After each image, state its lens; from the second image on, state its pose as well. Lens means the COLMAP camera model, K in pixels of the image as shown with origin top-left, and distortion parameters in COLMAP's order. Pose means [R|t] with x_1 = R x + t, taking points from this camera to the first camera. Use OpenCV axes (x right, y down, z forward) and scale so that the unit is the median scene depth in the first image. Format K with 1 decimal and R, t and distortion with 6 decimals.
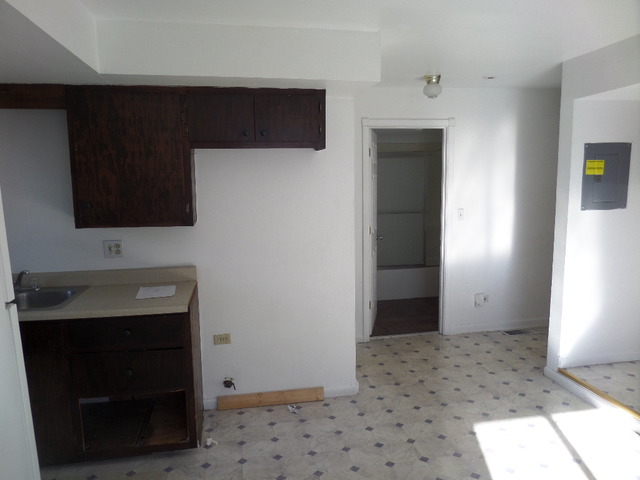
lens RADIAL K [[463.4, 0, 320.1], [0, 463.4, 240.7], [0, 0, 1]] dist [-0.026556, 0.008471]
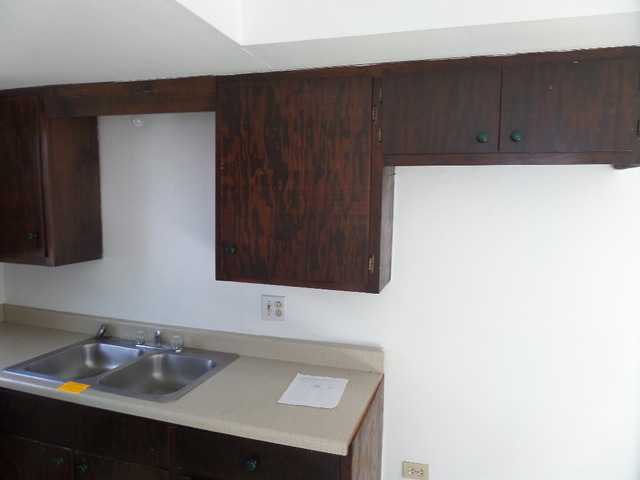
lens RADIAL K [[463.4, 0, 317.8], [0, 463.4, 243.4], [0, 0, 1]] dist [-0.026556, 0.008471]
pose [[0.884873, 0.066923, -0.461000, -0.073690], [-0.089811, 0.995569, -0.027864, -0.076677], [0.457092, 0.066059, 0.886963, 0.443489]]
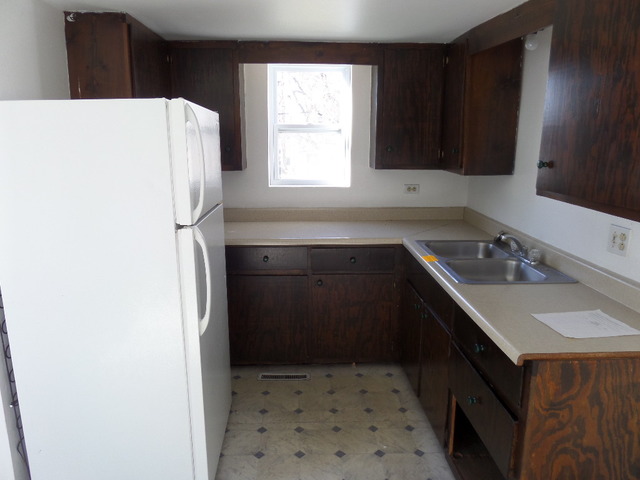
lens RADIAL K [[463.4, 0, 323.7], [0, 463.4, 243.0], [0, 0, 1]] dist [-0.026556, 0.008471]
pose [[-0.093531, 0.239089, -0.966482, 0.221840], [-0.144054, 0.957273, 0.250752, -0.088135], [0.985140, 0.162679, -0.055093, 0.724908]]
